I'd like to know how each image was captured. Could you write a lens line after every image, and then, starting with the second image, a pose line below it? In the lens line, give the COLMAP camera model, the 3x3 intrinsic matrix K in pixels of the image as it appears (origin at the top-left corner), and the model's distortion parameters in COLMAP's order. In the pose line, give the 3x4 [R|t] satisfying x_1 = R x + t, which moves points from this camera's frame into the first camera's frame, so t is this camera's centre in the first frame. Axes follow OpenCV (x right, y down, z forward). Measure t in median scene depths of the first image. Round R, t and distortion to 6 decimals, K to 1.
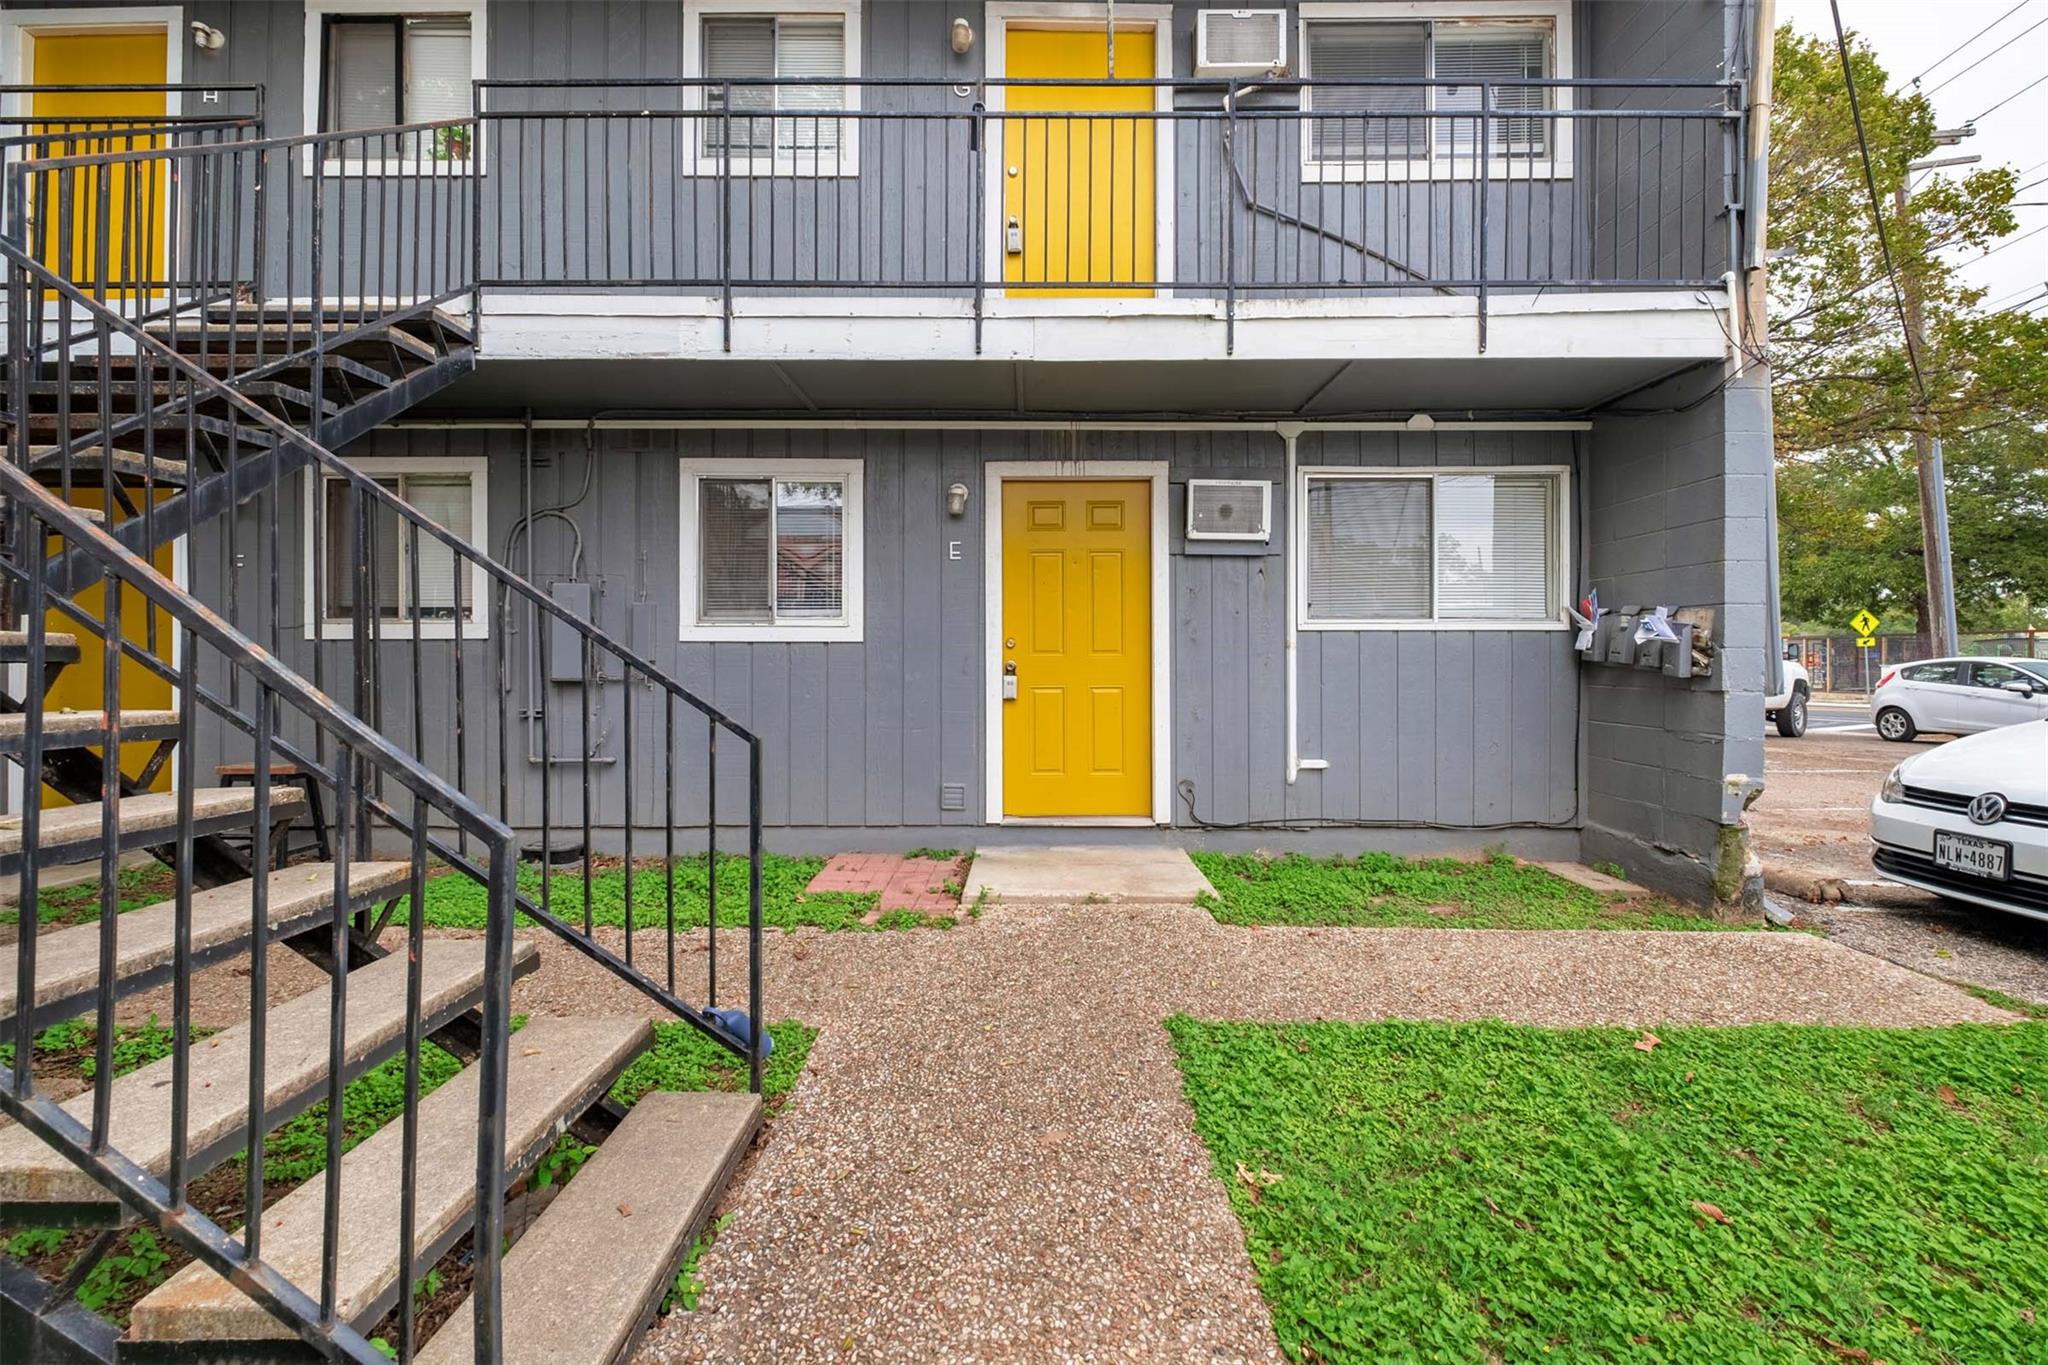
lens RADIAL K [[891.1, 0, 1028.5], [0, 891.1, 651.1], [0, 0, 1]] dist [0.005655, -0.006291]
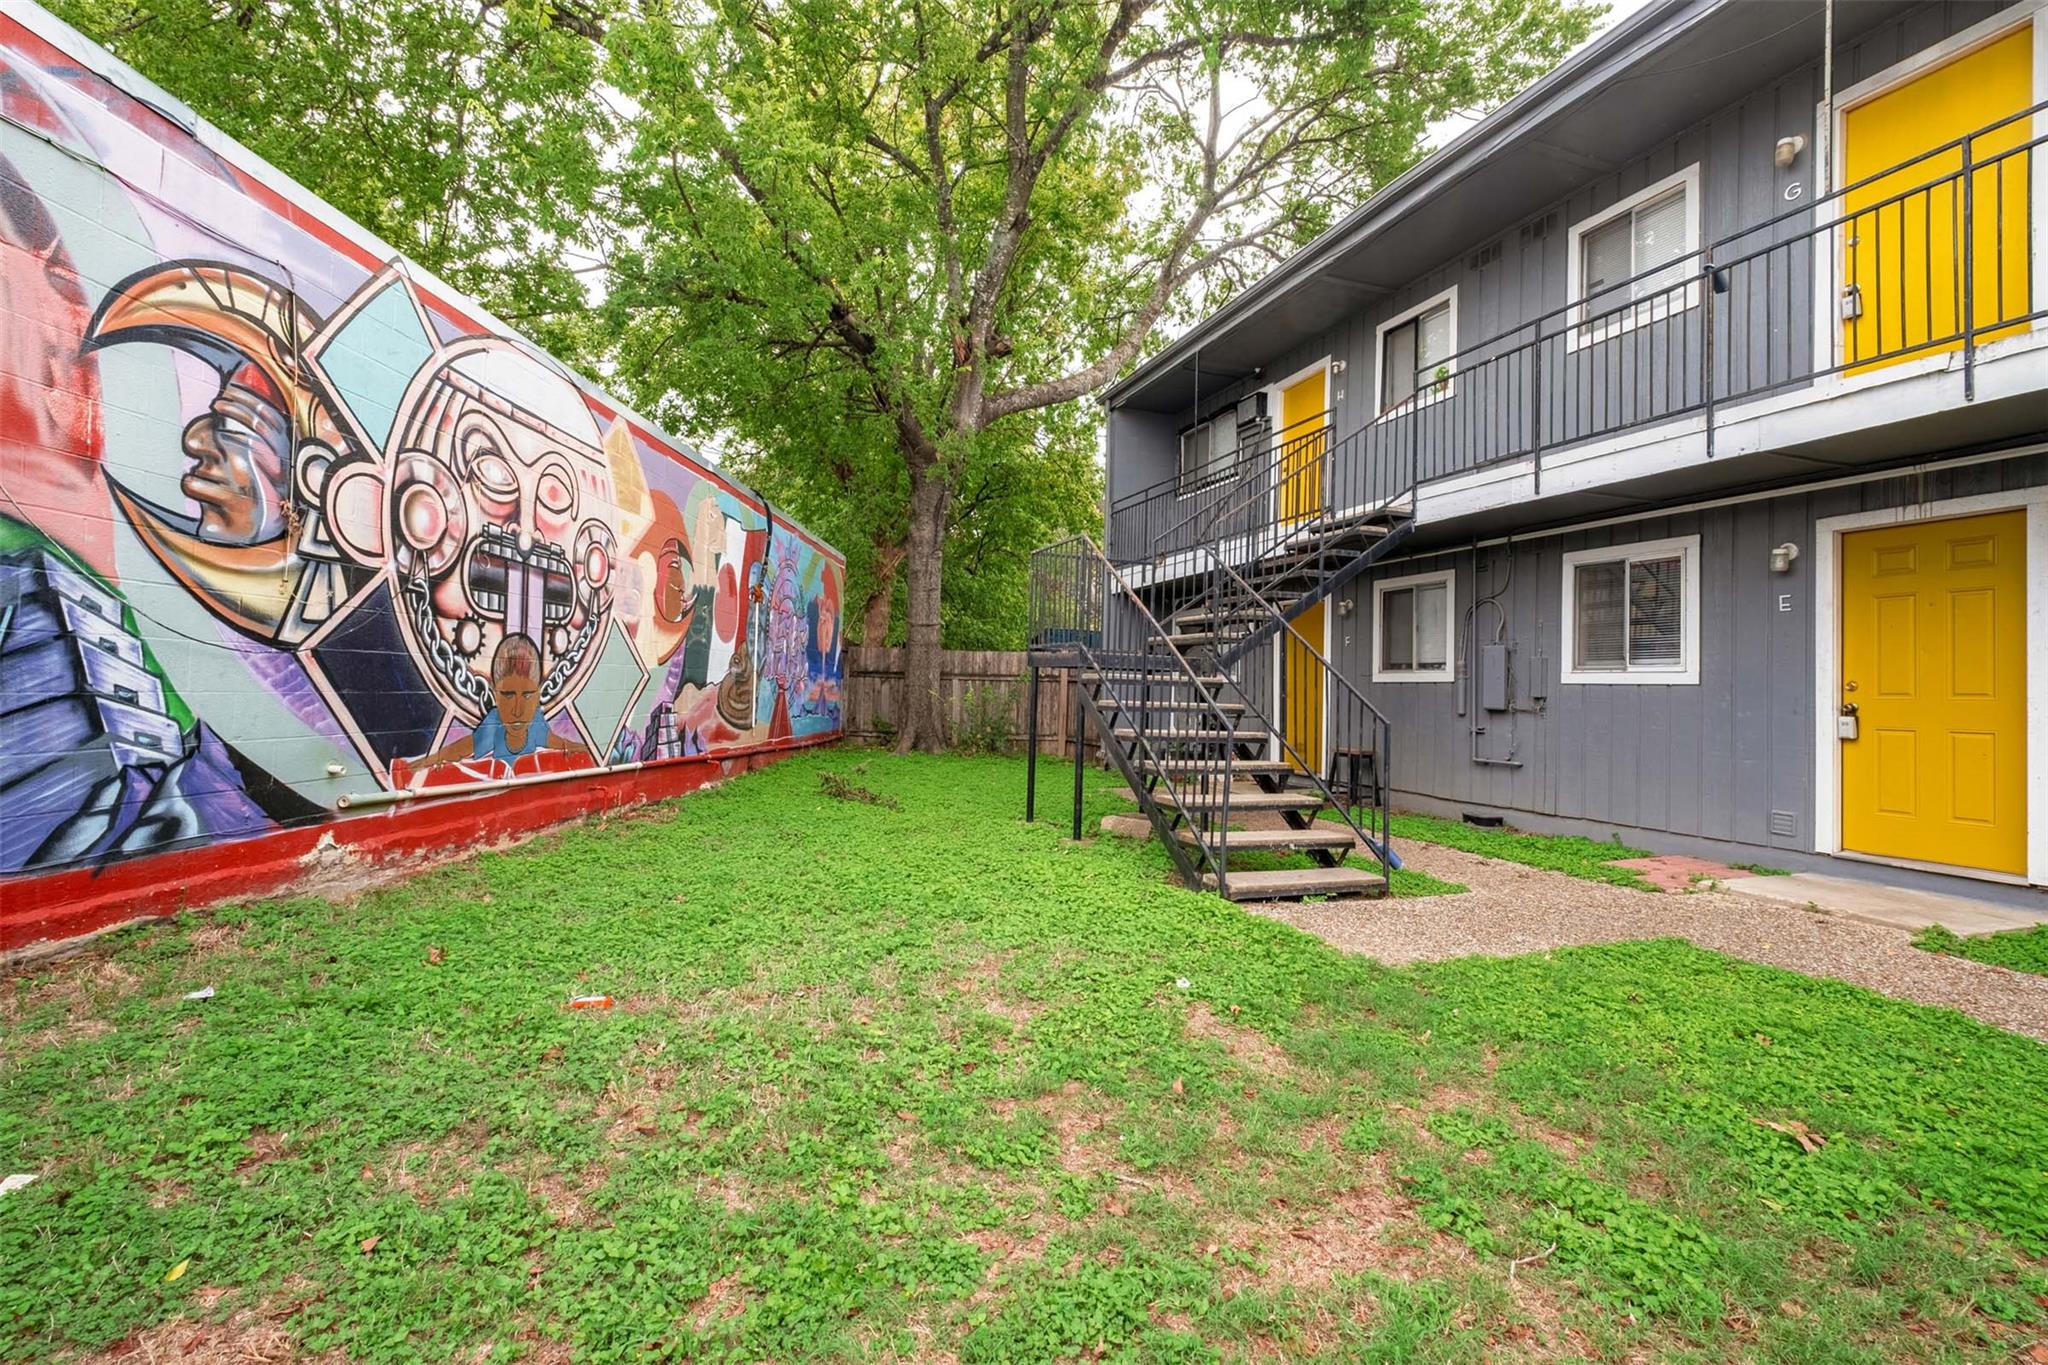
lens RADIAL K [[891.1, 0, 1036.1], [0, 891.1, 672.6], [0, 0, 1]] dist [0.005655, -0.006291]
pose [[0.356352, -0.009817, -0.934300, 0.634189], [-0.017113, 0.999709, -0.017031, 0.010028], [0.934195, 0.022057, 0.356080, -0.278786]]
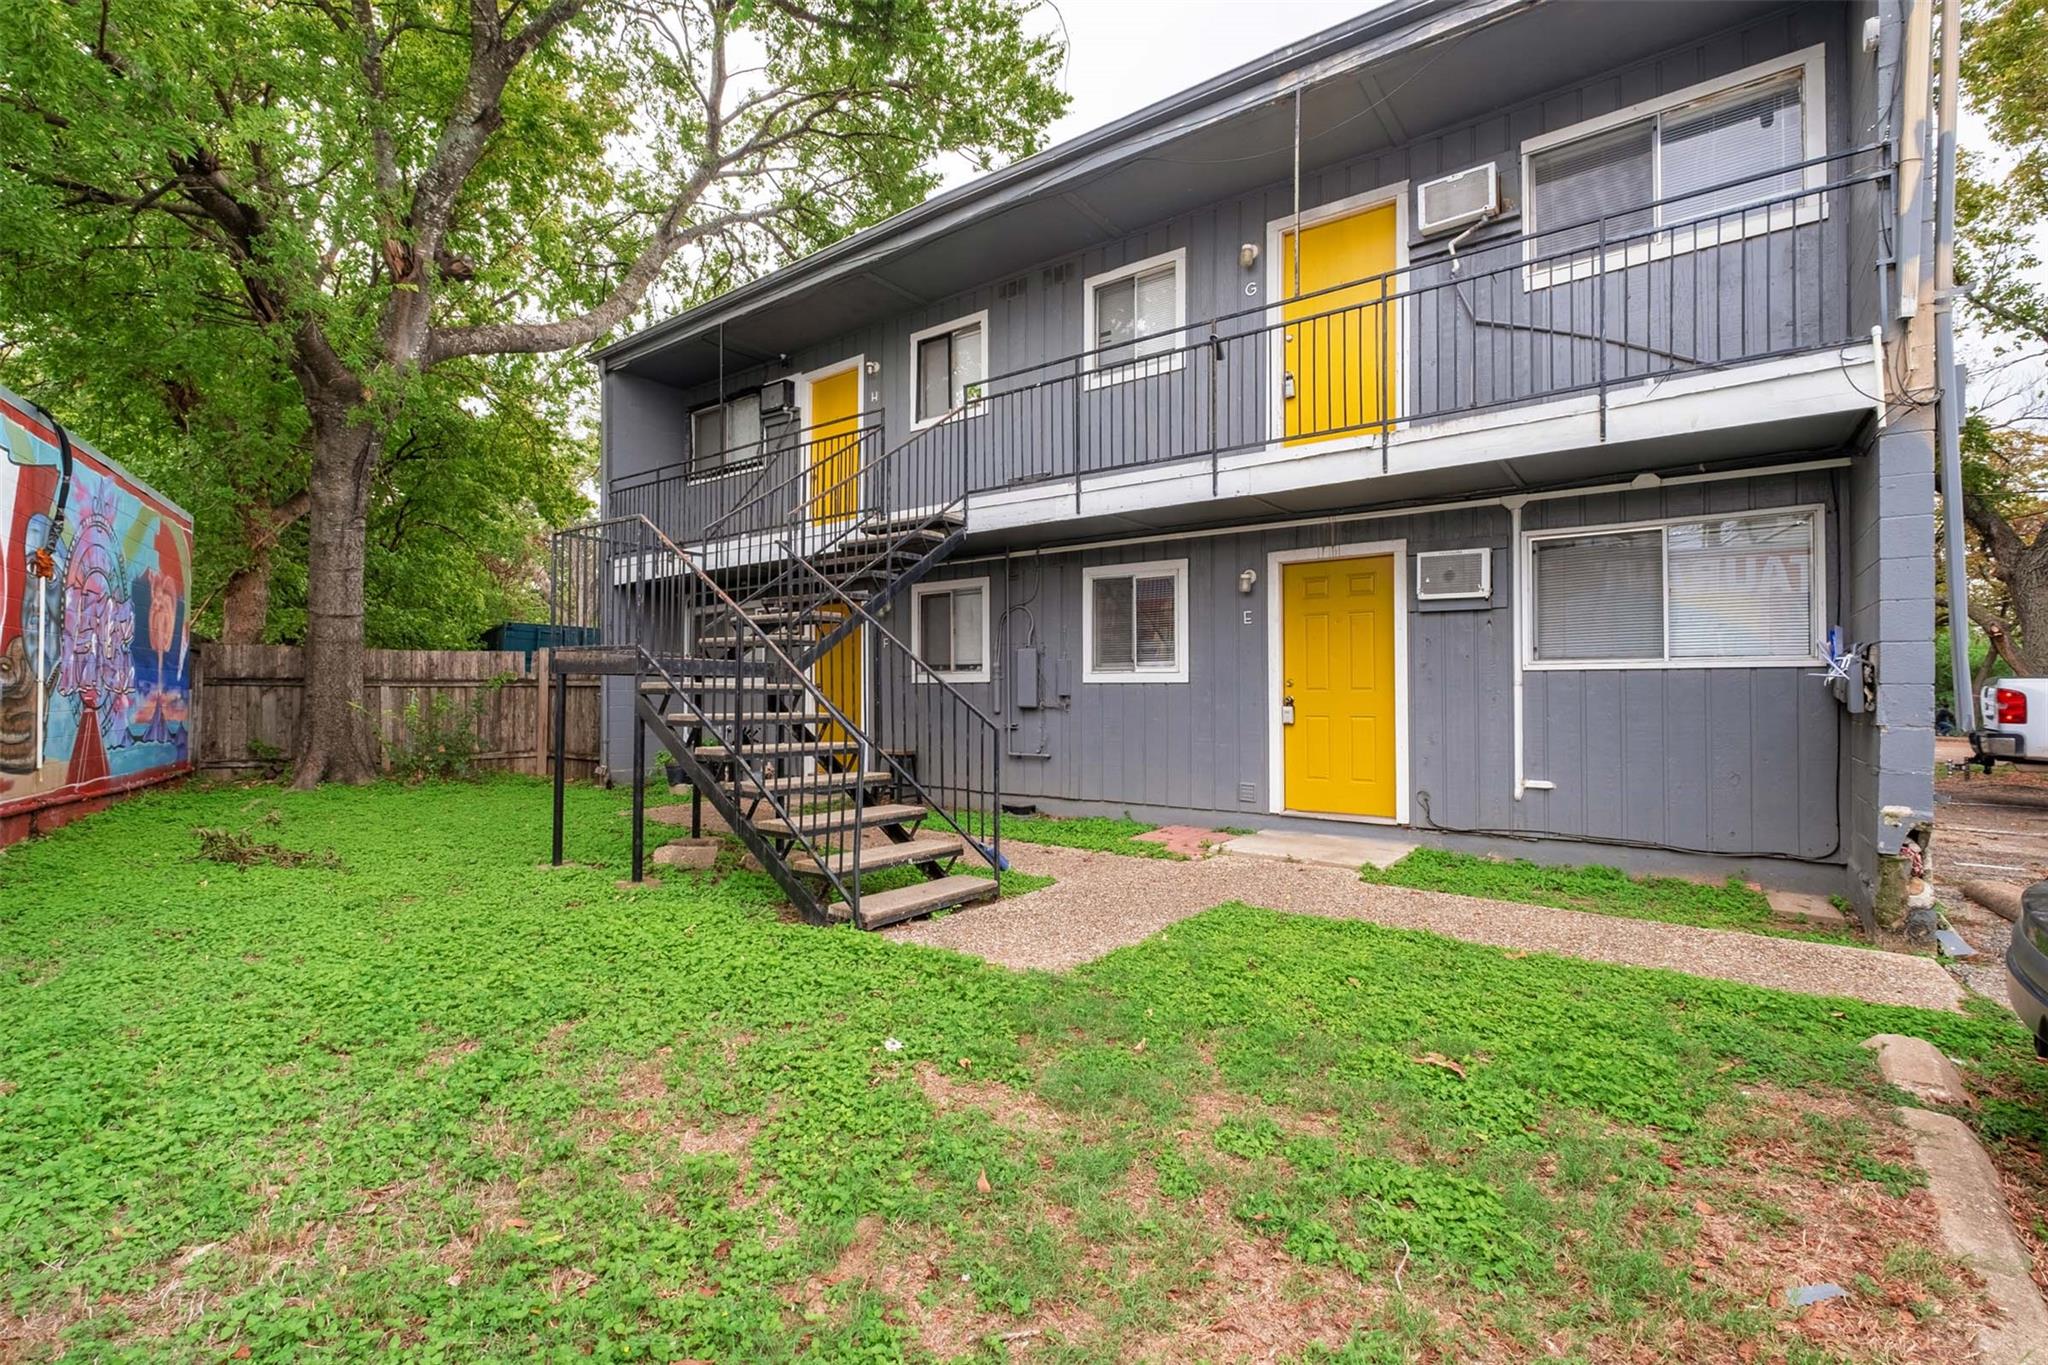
lens RADIAL K [[891.1, 0, 1026.3], [0, 891.1, 681.7], [0, 0, 1]] dist [0.005655, -0.006291]
pose [[0.804706, -0.007279, -0.593628, 0.476375], [0.003441, 0.999965, -0.007597, -0.001796], [0.593663, 0.004071, 0.804703, -0.344966]]
